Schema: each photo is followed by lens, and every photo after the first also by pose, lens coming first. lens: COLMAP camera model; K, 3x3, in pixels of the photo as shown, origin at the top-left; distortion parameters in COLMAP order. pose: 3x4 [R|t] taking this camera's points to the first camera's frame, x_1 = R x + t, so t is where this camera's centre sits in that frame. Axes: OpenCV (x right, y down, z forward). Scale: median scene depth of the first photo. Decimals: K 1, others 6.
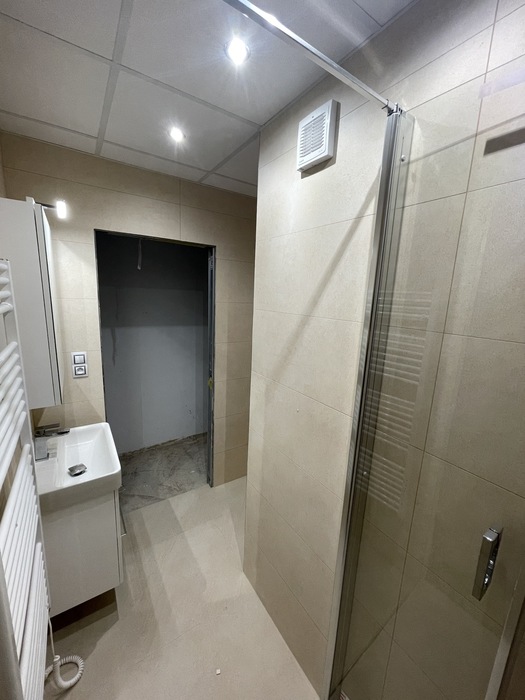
lens RADIAL K [[282.6, 0, 265.3], [0, 282.6, 349.3], [0, 0, 1]] dist [-0.003400, 0.000536]
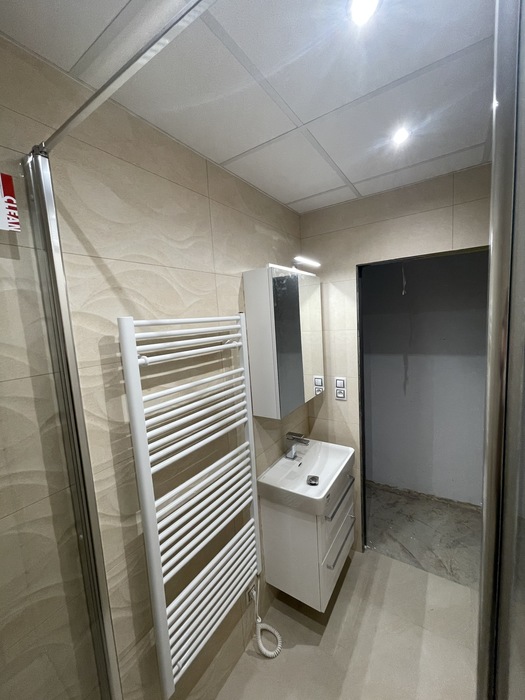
lens RADIAL K [[282.6, 0, 265.6], [0, 282.6, 349.0], [0, 0, 1]] dist [-0.003400, 0.000536]
pose [[0.388032, 0.032728, -0.921065, 0.190651], [-0.098238, 0.995145, -0.006027, -0.048885], [0.916395, 0.092822, 0.389363, 0.210019]]
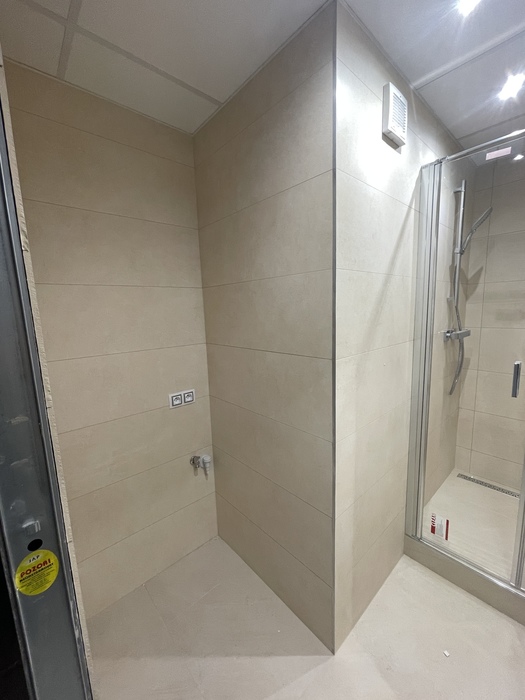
lens RADIAL K [[282.6, 0, 264.5], [0, 282.6, 350.1], [0, 0, 1]] dist [-0.003400, 0.000536]
pose [[-0.150408, -0.186291, 0.970914, -0.441753], [0.211901, 0.953187, 0.215716, -0.085876], [-0.965648, 0.238183, -0.103891, 0.795236]]
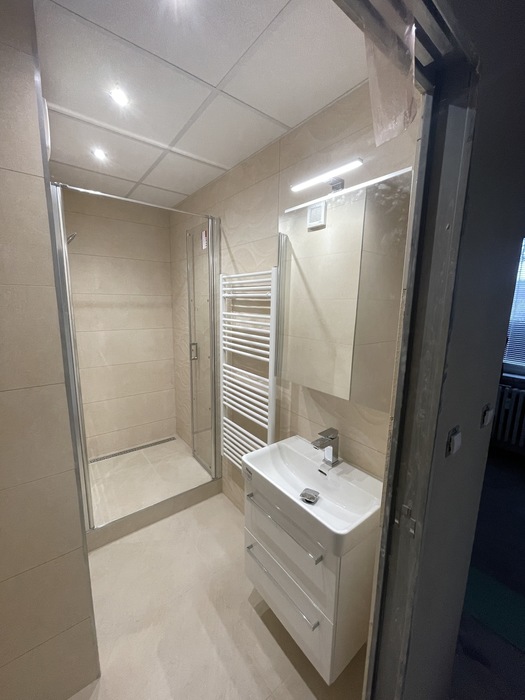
lens RADIAL K [[282.6, 0, 267.4], [0, 282.6, 349.4], [0, 0, 1]] dist [-0.003400, 0.000536]
pose [[-0.994609, -0.050686, -0.090468, -0.284889], [-0.079263, 0.934110, 0.348076, -0.167221], [0.066865, 0.353370, -0.933091, 1.036719]]
